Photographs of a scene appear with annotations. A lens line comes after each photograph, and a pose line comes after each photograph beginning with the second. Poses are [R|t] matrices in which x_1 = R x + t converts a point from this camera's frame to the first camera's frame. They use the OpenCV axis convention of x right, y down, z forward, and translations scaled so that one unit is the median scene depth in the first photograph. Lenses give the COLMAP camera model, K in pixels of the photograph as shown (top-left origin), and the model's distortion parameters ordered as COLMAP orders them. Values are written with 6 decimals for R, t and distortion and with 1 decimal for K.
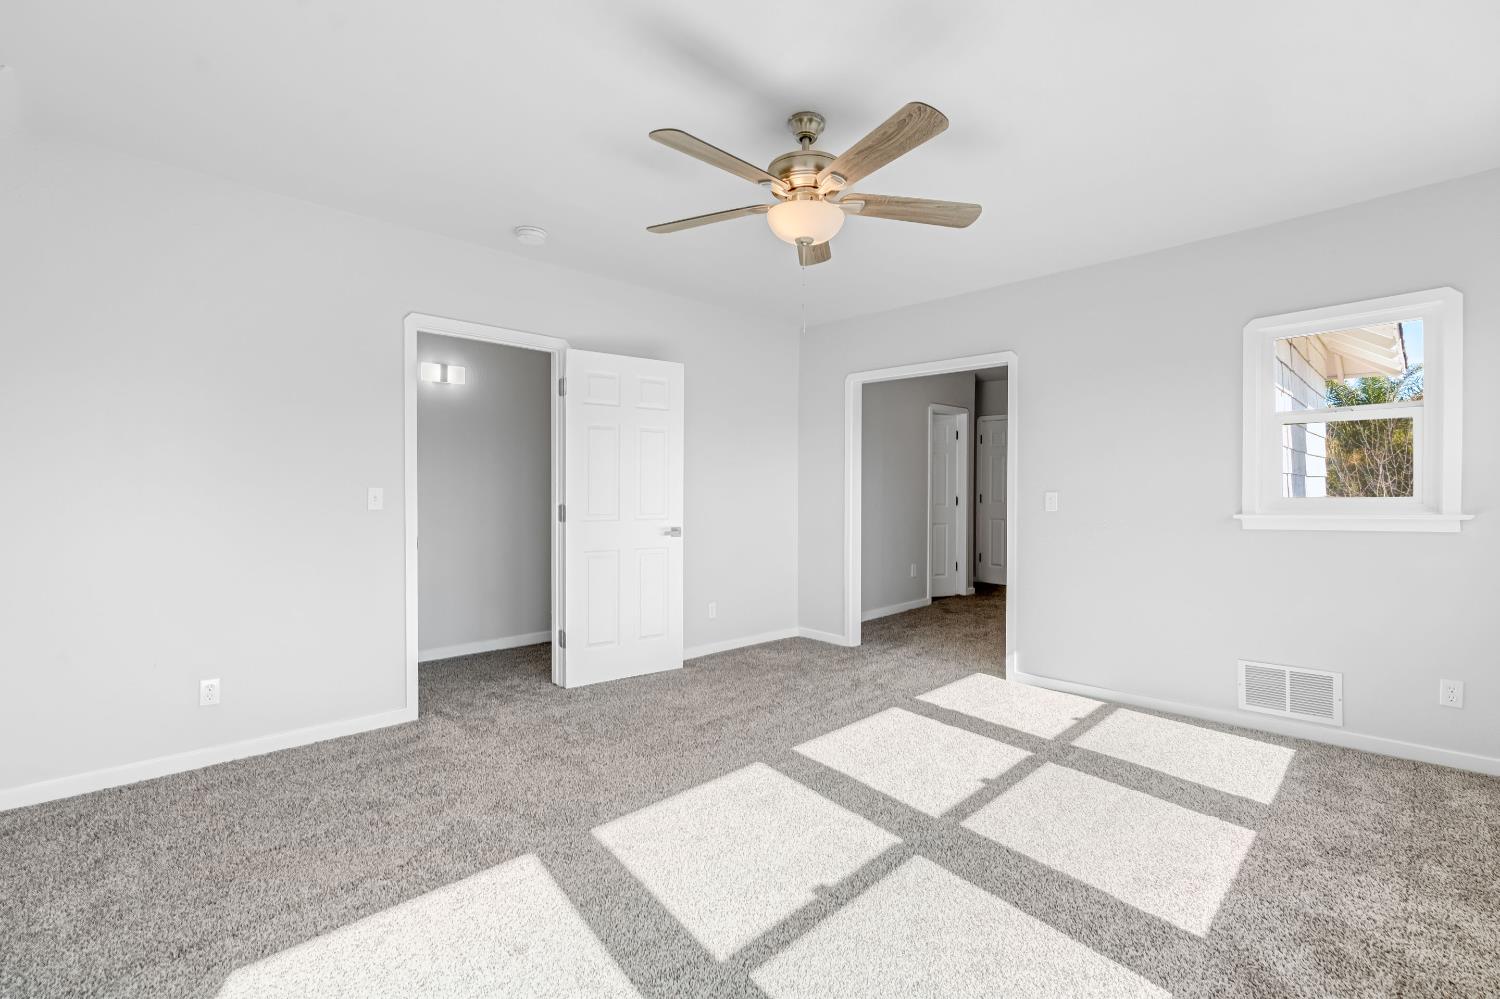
lens RADIAL K [[672.4, 0, 750.8], [0, 672.4, 492.9], [0, 0, 1]] dist [-0.004693, 0.000402]
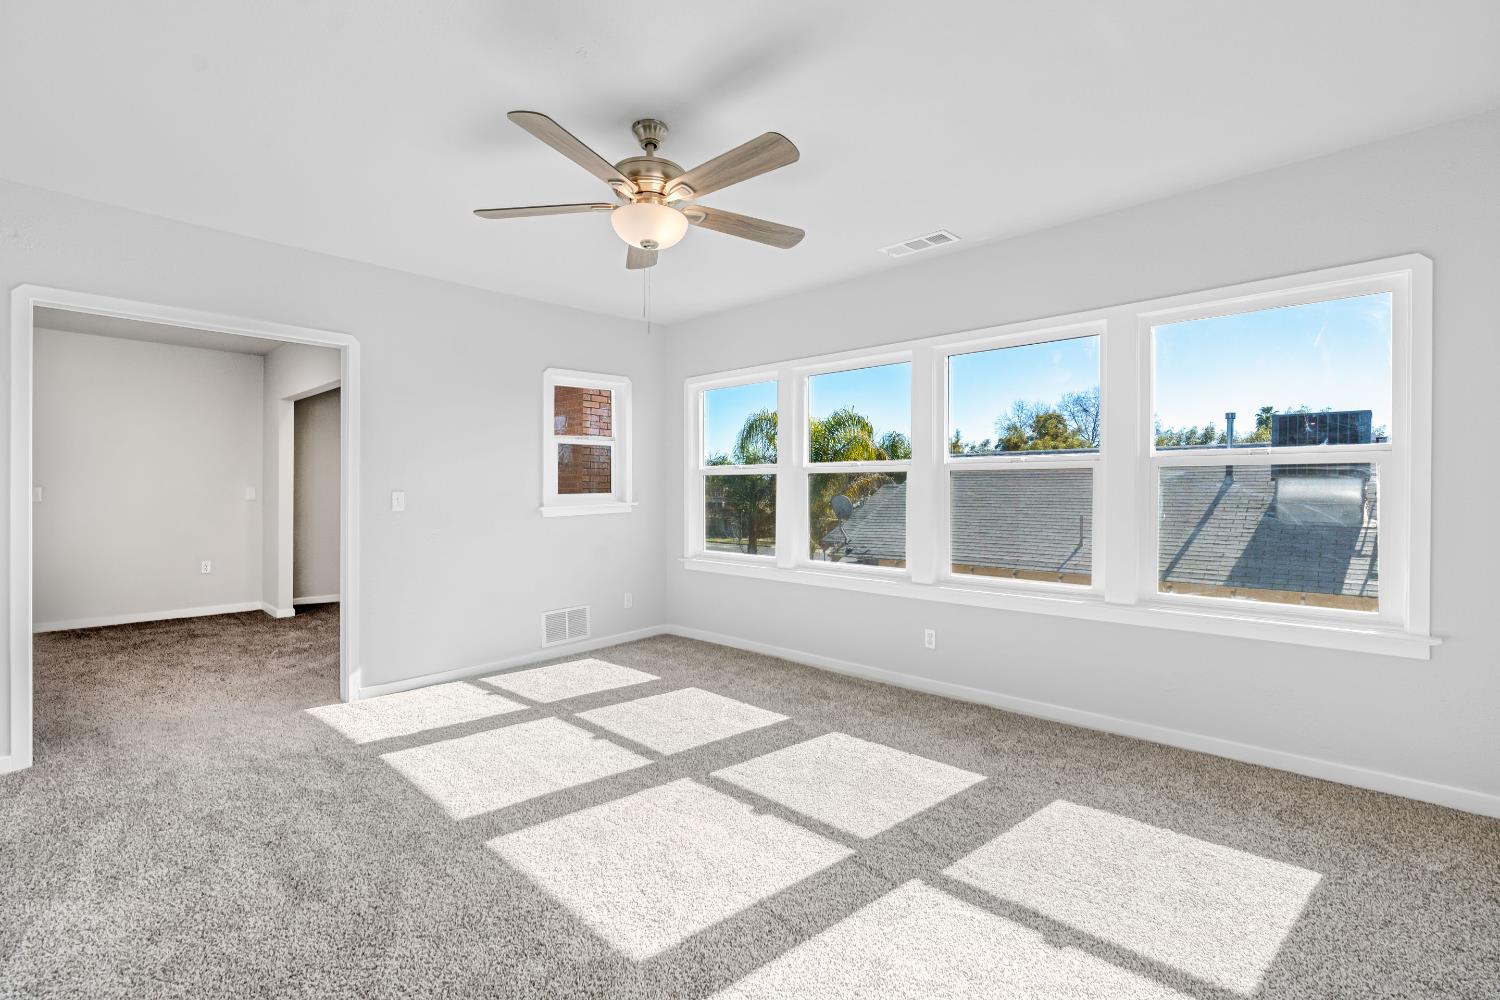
lens RADIAL K [[672.4, 0, 750.8], [0, 672.4, 493.4], [0, 0, 1]] dist [-0.004693, 0.000402]
pose [[-0.037505, -0.011202, 0.999234, -0.785533], [0.008820, 0.999895, 0.011541, -0.009446], [-0.999258, 0.009246, -0.037402, 0.731785]]
